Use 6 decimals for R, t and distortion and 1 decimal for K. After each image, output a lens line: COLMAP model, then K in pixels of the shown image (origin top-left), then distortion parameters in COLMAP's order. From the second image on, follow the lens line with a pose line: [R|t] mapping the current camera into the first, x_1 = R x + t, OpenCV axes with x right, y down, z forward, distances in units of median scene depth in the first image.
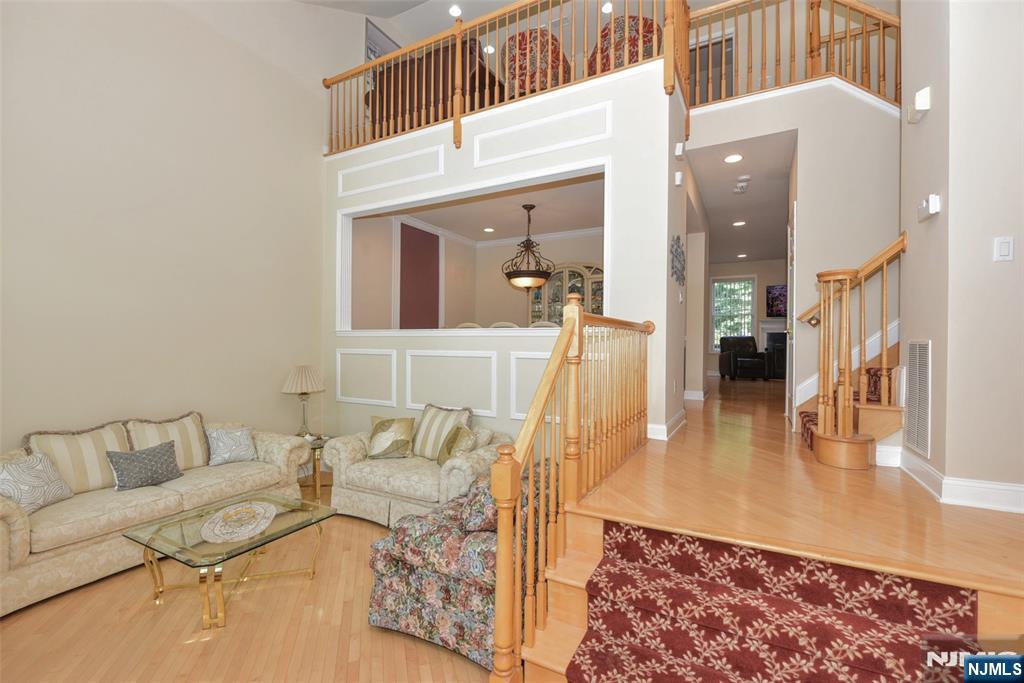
lens RADIAL K [[446.5, 0, 512.0], [0, 446.5, 341.5], [0, 0, 1]] dist [0.001309, -0.000015]
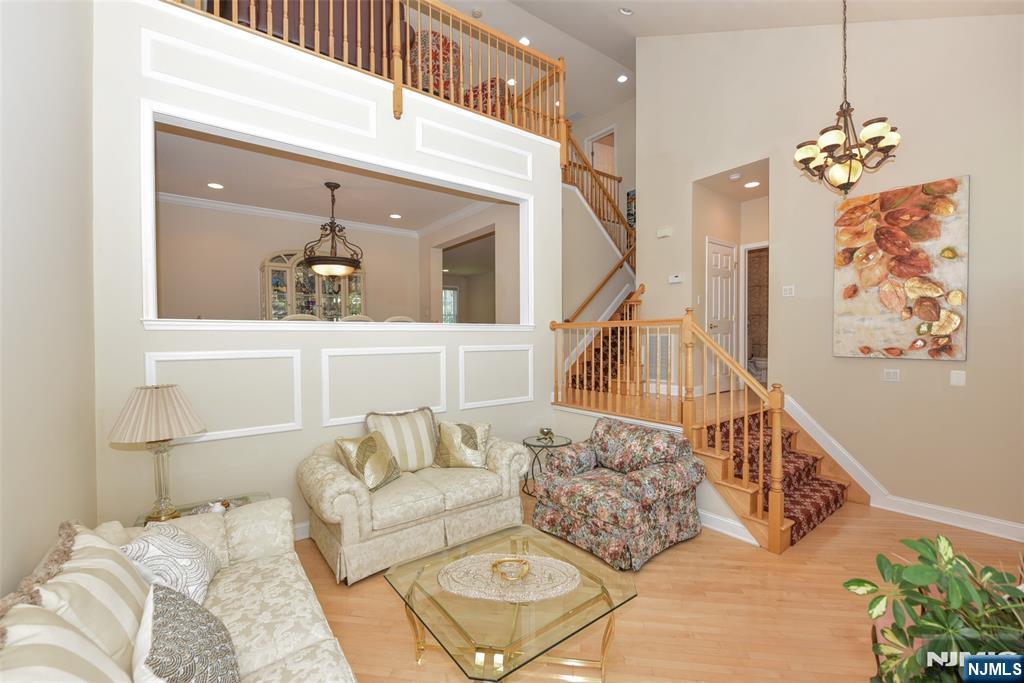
lens RADIAL K [[421.1, 0, 512.0], [0, 421.1, 341.5], [0, 0, 1]] dist [-0.000804, -0.000009]
pose [[0.421294, -0.019707, 0.906710, -0.734492], [0.008425, 0.999806, 0.017816, -0.003772], [-0.906885, 0.000133, 0.421379, 0.410351]]
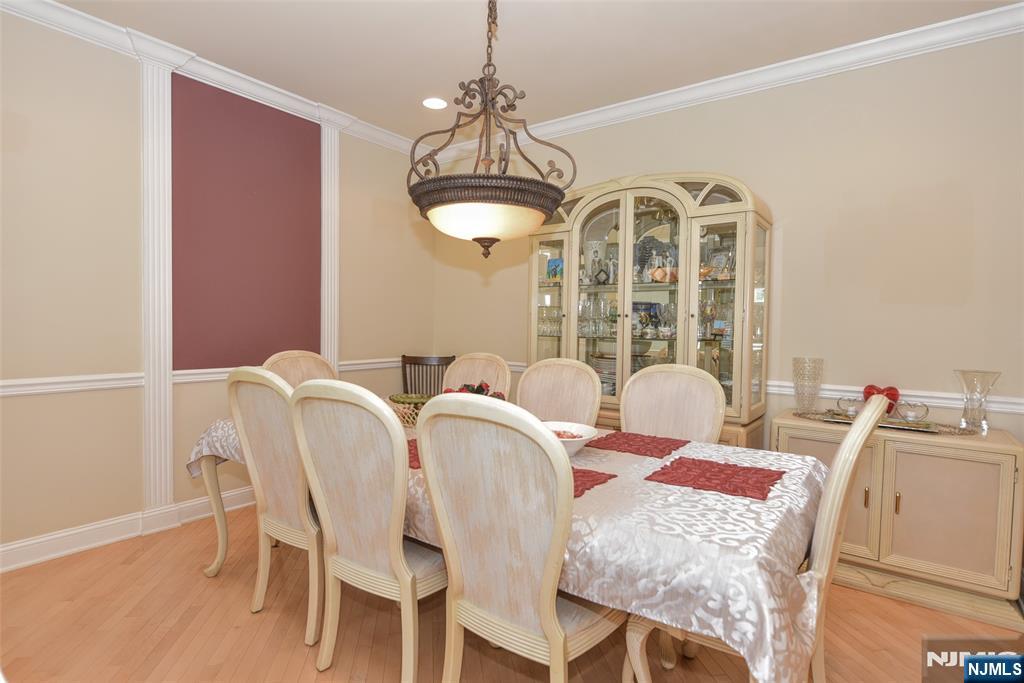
lens RADIAL K [[526.5, 0, 512.0], [0, 526.5, 341.5], [0, 0, 1]] dist [0.000144, -0.000031]
pose [[0.989006, 0.018245, -0.146749, 0.137559], [-0.014170, 0.999486, 0.028769, -0.079528], [0.147198, -0.026373, 0.988755, 0.827790]]
